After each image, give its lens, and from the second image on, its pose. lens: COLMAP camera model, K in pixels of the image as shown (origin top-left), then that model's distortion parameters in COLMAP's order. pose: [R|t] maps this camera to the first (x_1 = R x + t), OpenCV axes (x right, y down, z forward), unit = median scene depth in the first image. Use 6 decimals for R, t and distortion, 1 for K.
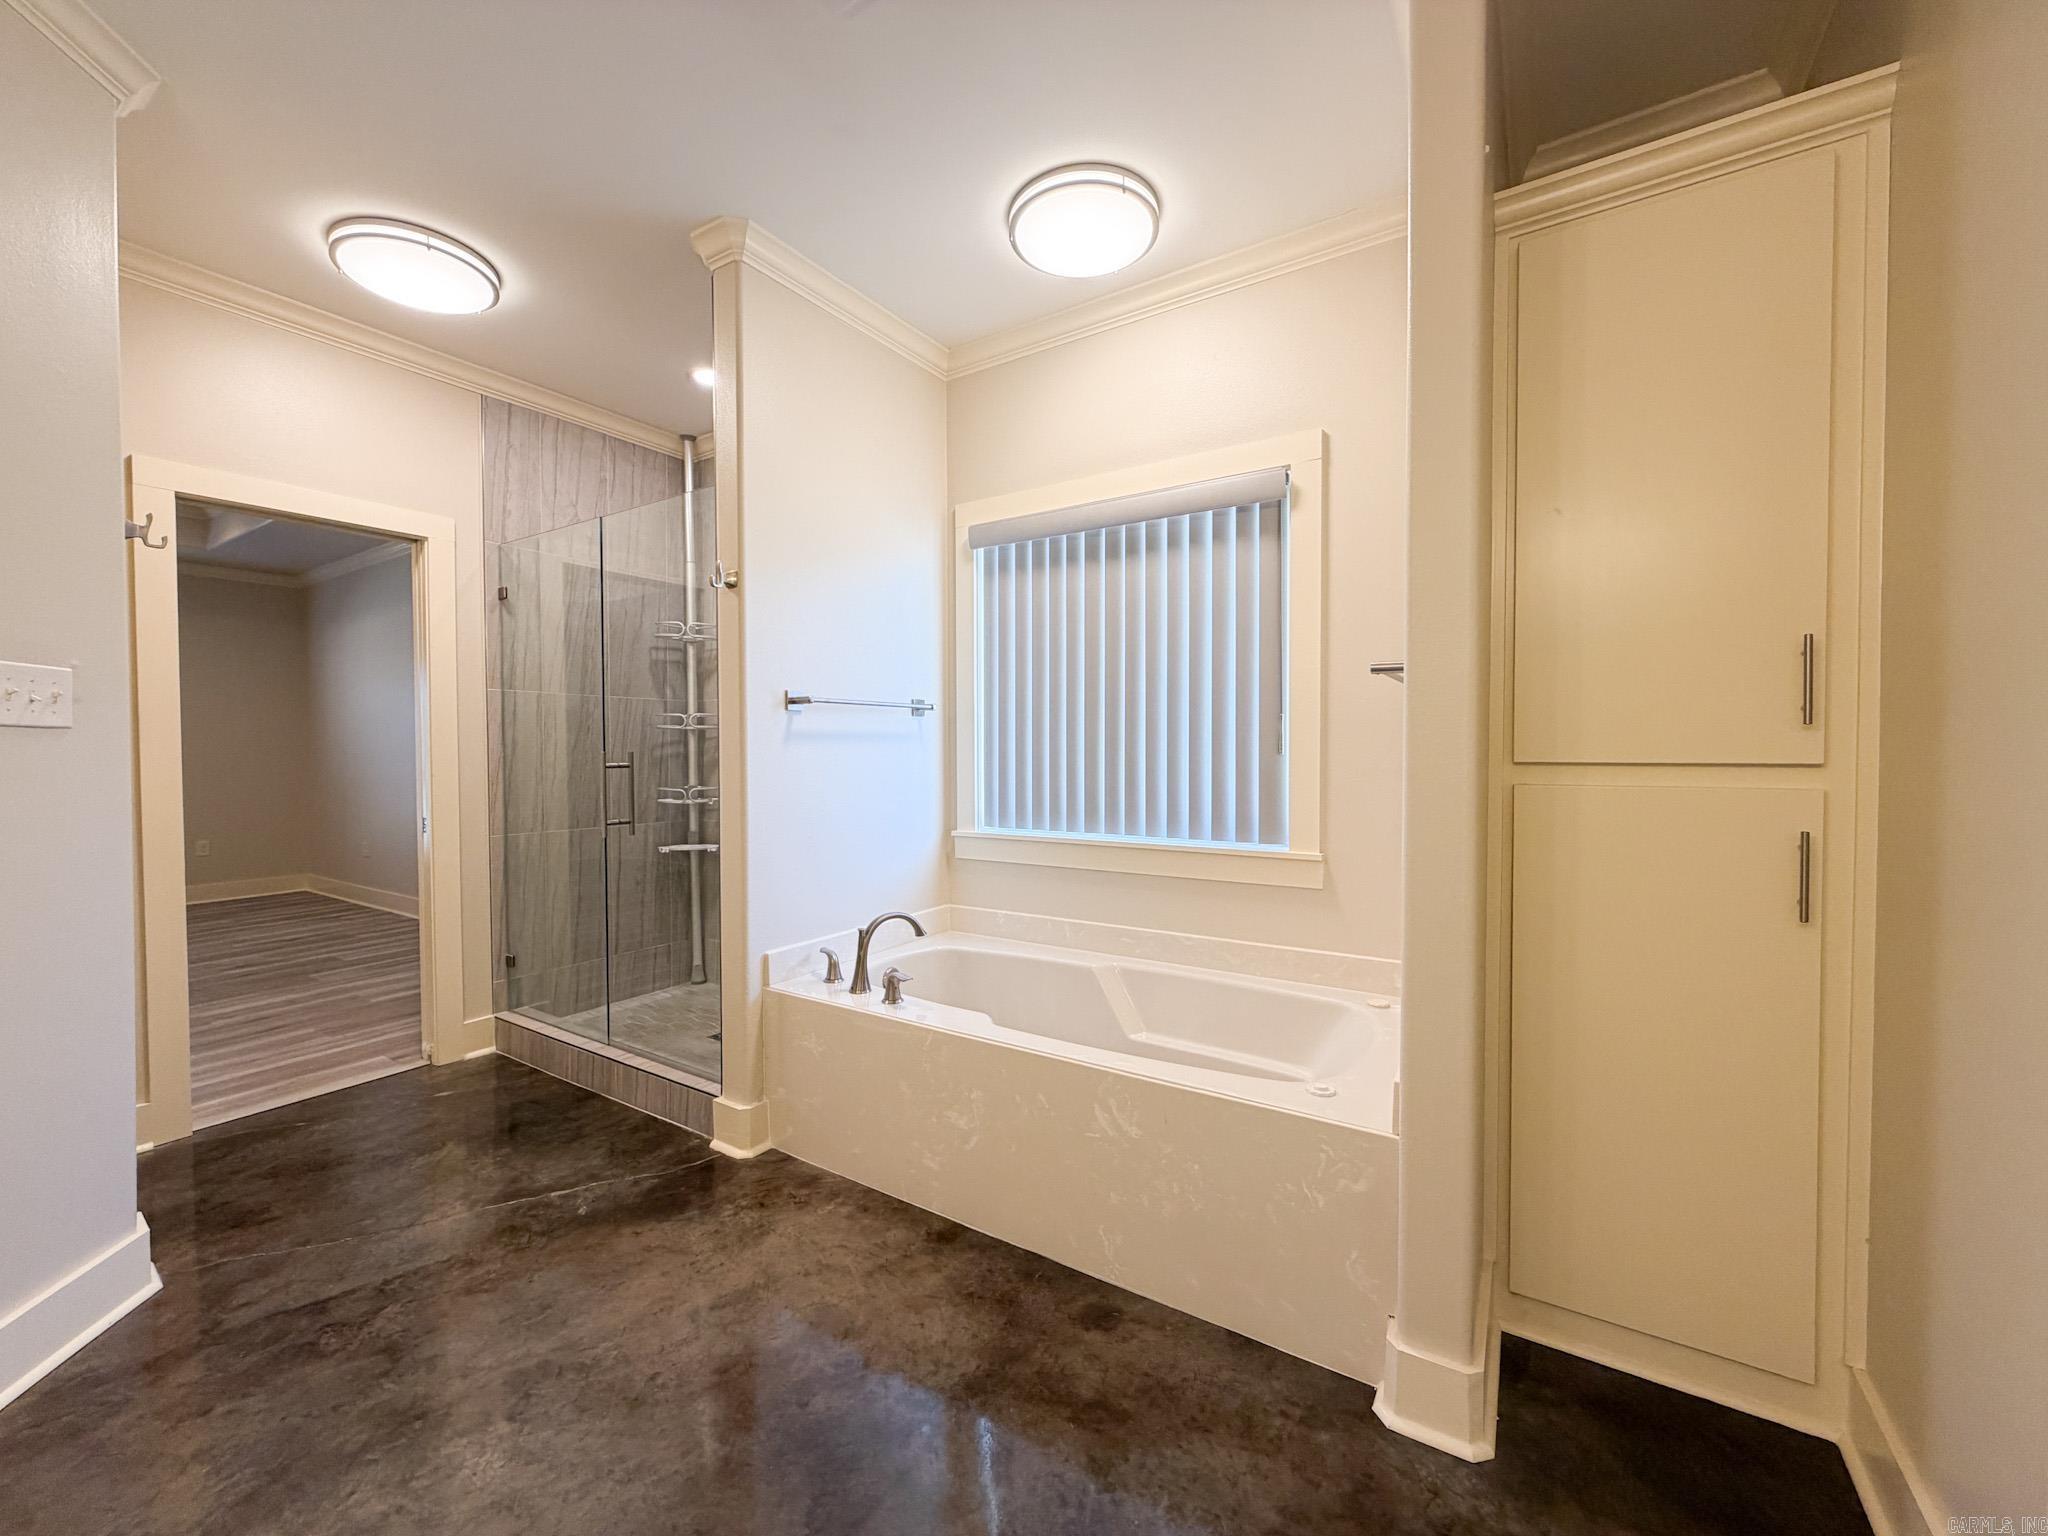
lens RADIAL K [[838.3, 0, 1022.2], [0, 838.3, 765.1], [0, 0, 1]] dist [0.000342, 0.000657]
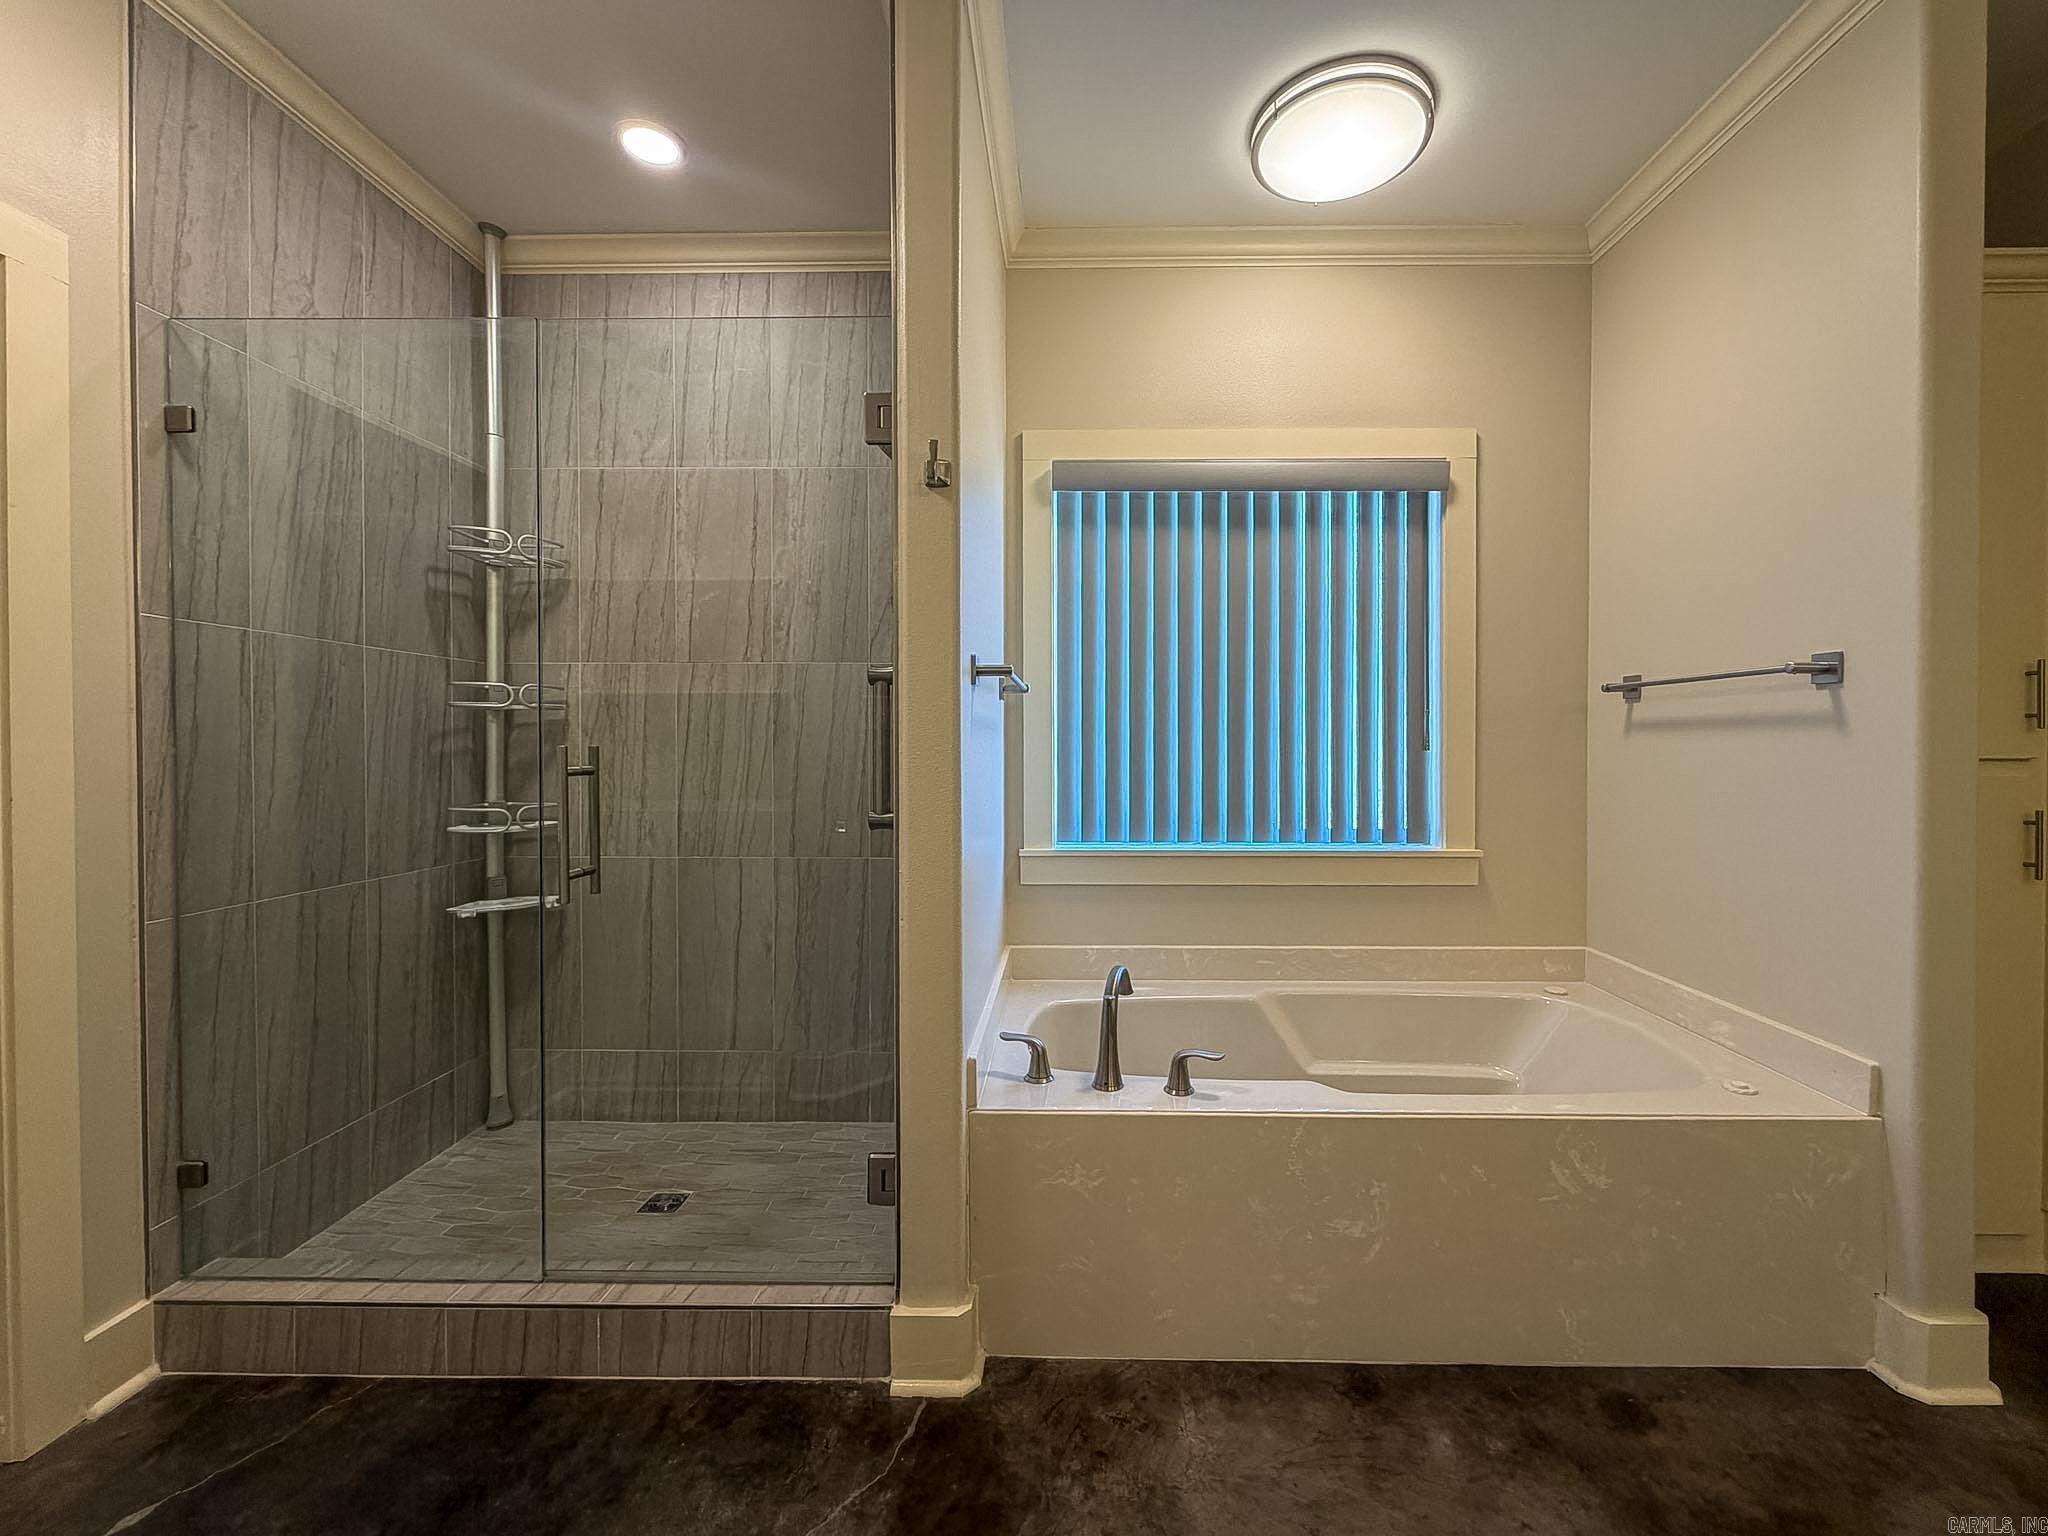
lens RADIAL K [[850.0, 0, 1036.1], [0, 850.0, 750.7], [0, 0, 1]] dist [-0.000351, 0.001087]
pose [[0.838570, 0.000394, 0.544794, -0.510742], [0.006350, 0.999925, -0.010496, -0.005012], [-0.544758, 0.012261, 0.838504, 0.343811]]
